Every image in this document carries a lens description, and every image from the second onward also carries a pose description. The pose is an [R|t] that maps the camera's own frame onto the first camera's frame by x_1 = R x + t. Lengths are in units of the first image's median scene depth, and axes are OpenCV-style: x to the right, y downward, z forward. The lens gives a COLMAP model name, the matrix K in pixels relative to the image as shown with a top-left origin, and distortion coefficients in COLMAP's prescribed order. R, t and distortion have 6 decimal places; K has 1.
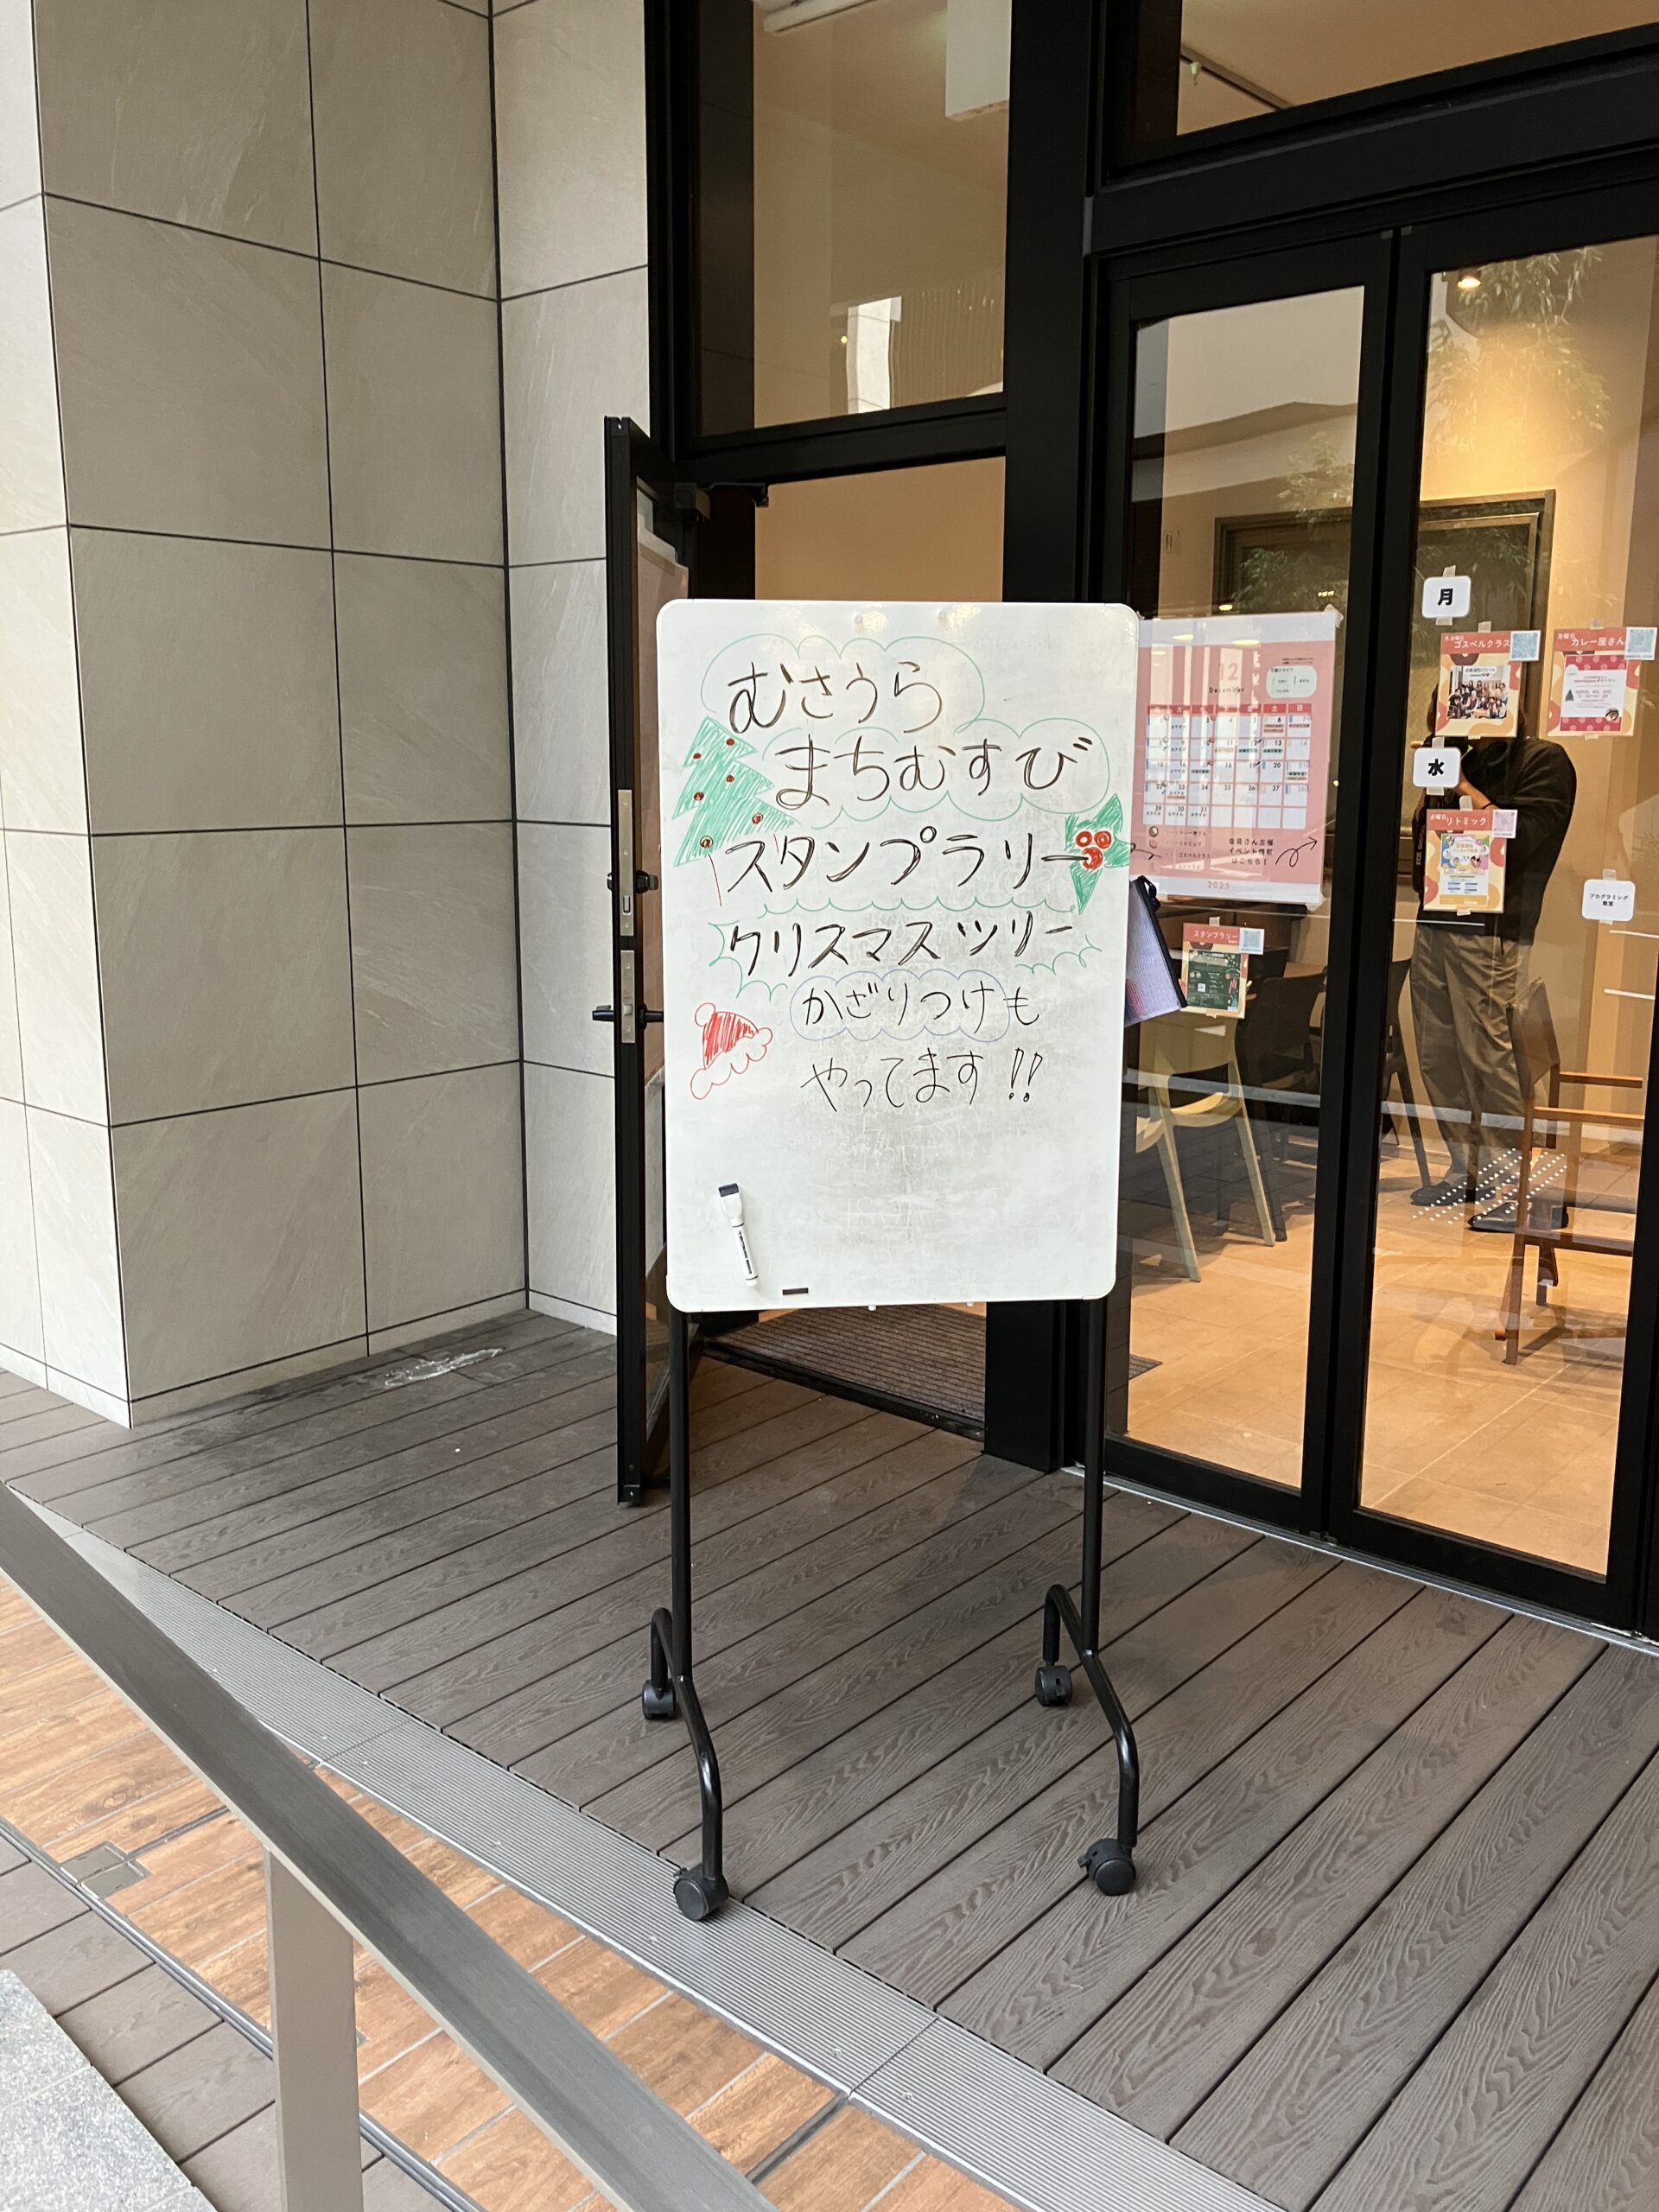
lens RADIAL K [[1796.1, 0, 820.7], [0, 1796.1, 1104.1], [0, 0, 1]] dist [0.005845, -0.036853]
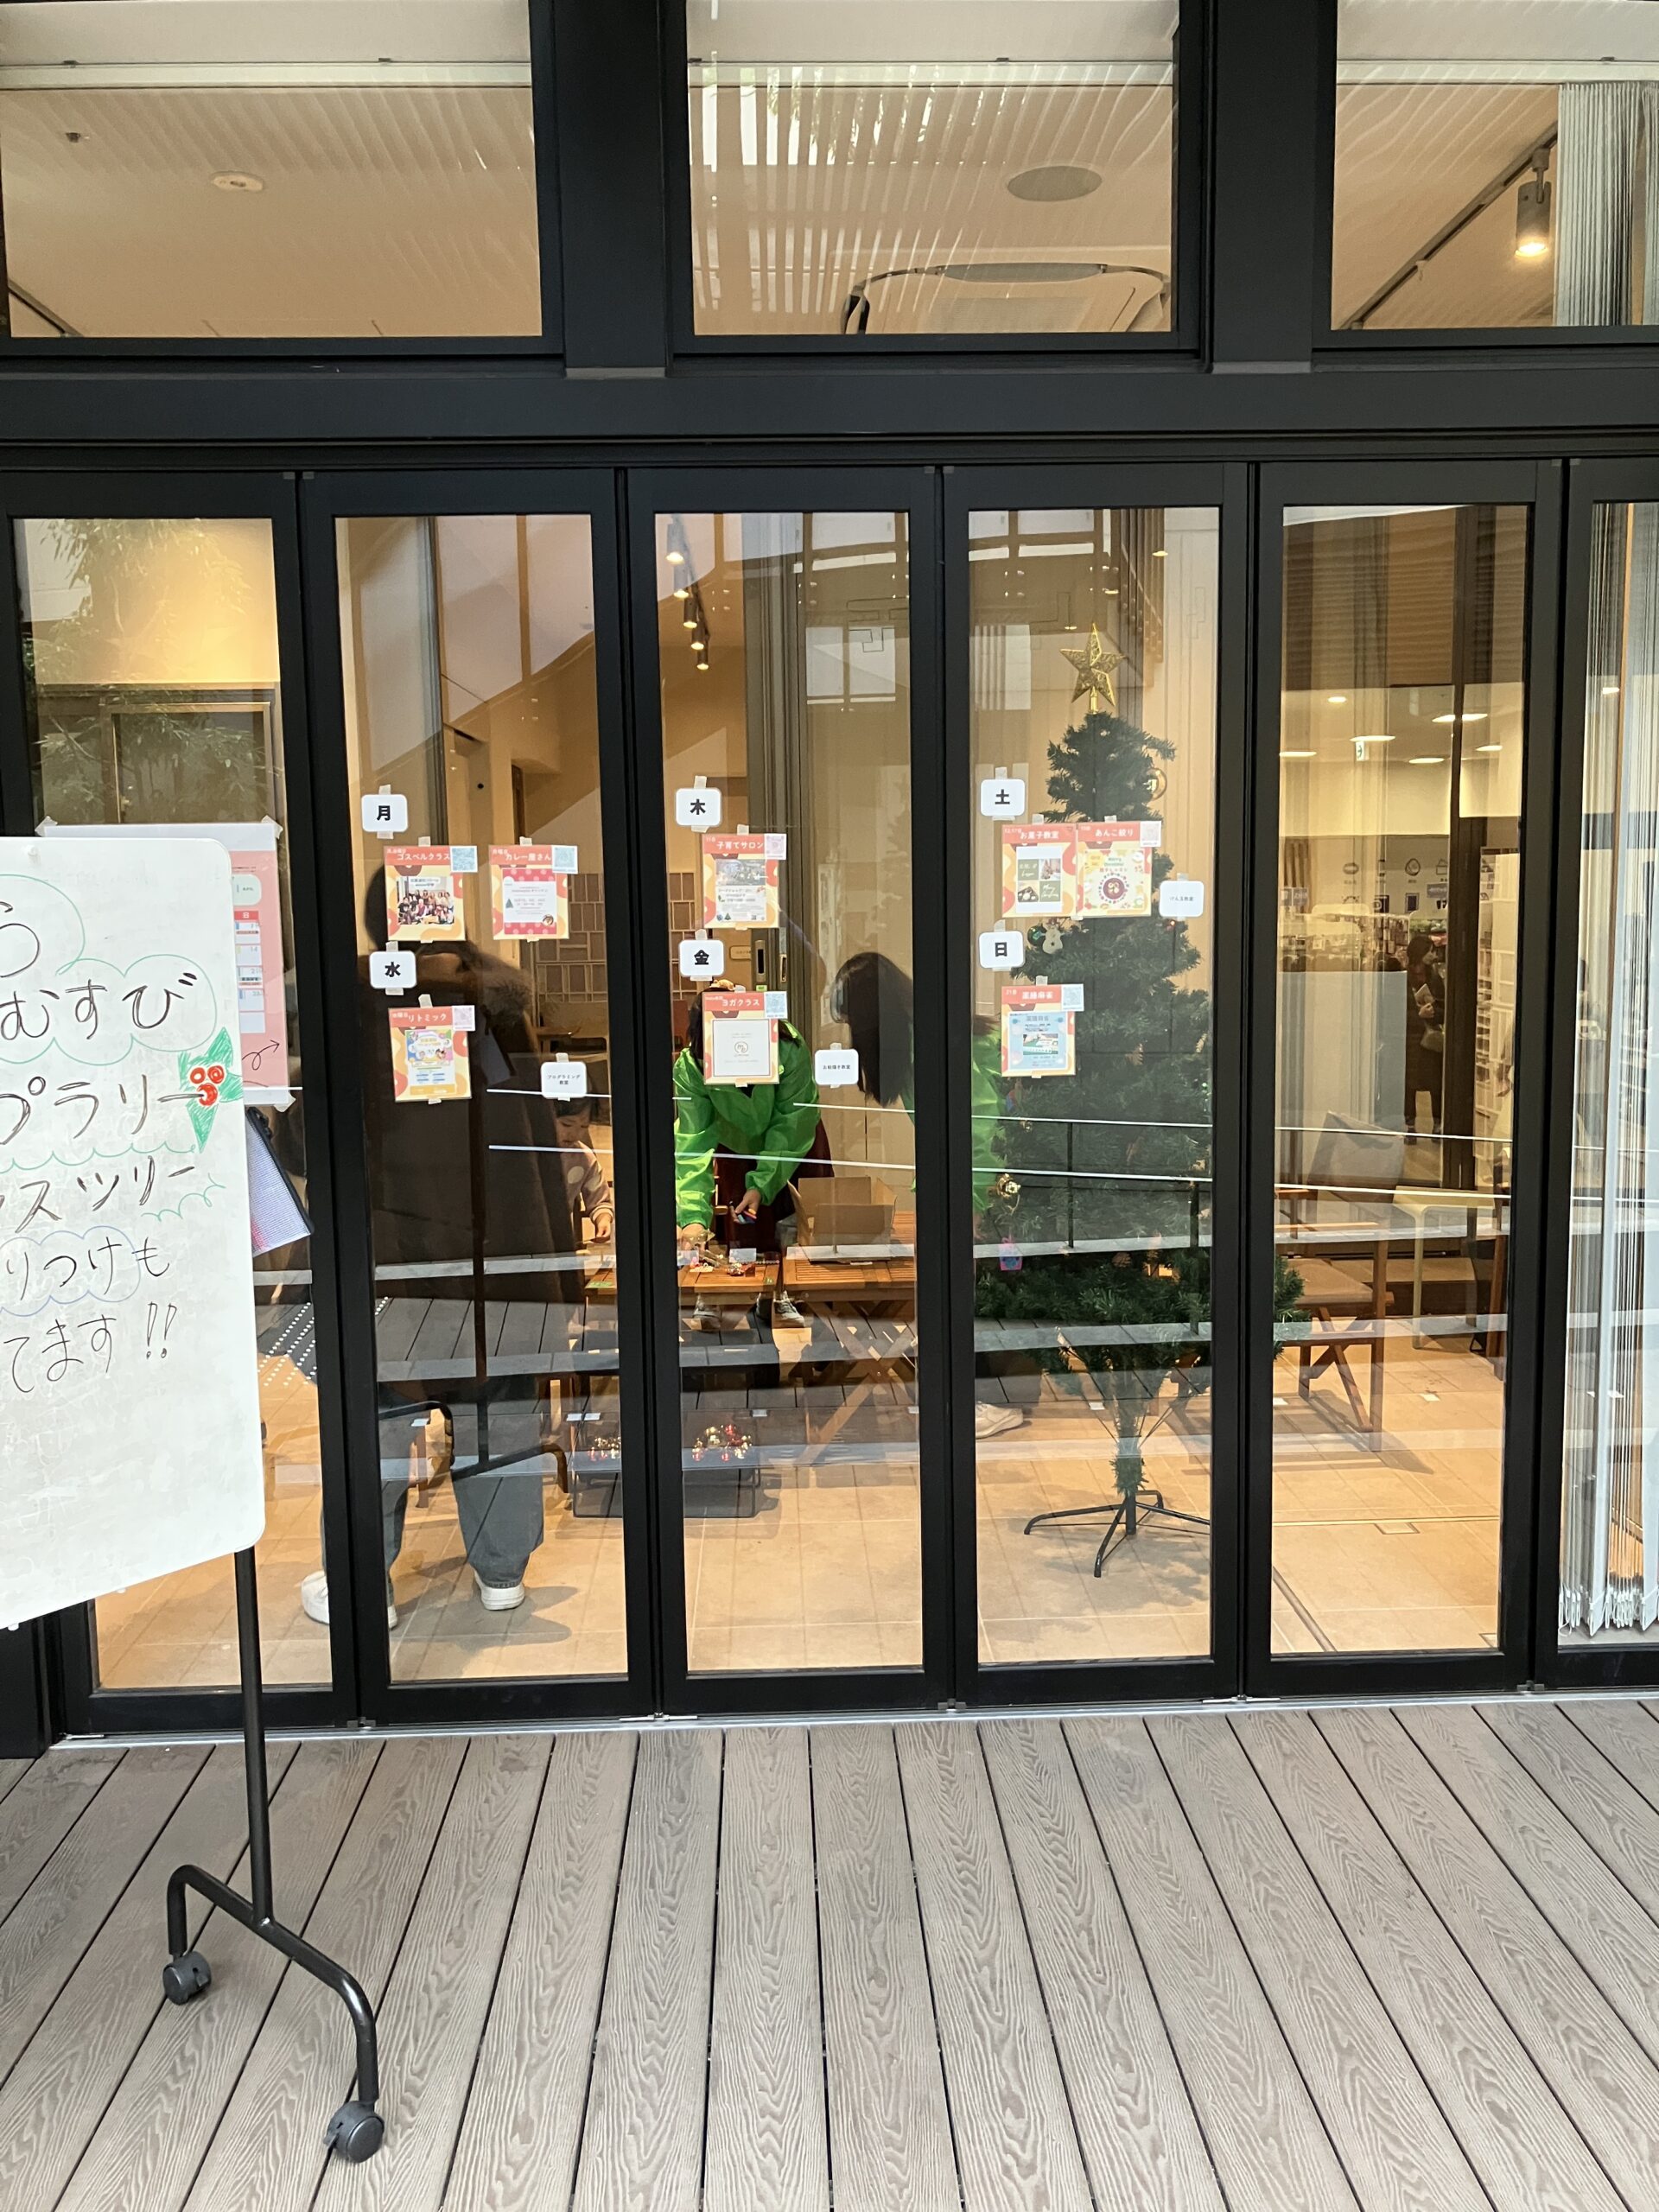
lens RADIAL K [[1796.1, 0, 830.3], [0, 1796.1, 1093.7], [0, 0, 1]] dist [0.005845, -0.036853]
pose [[0.715409, -0.094443, 0.692294, -0.265410], [0.151323, 0.988249, -0.021558, -0.062985], [-0.682122, 0.120183, 0.721294, 0.072575]]
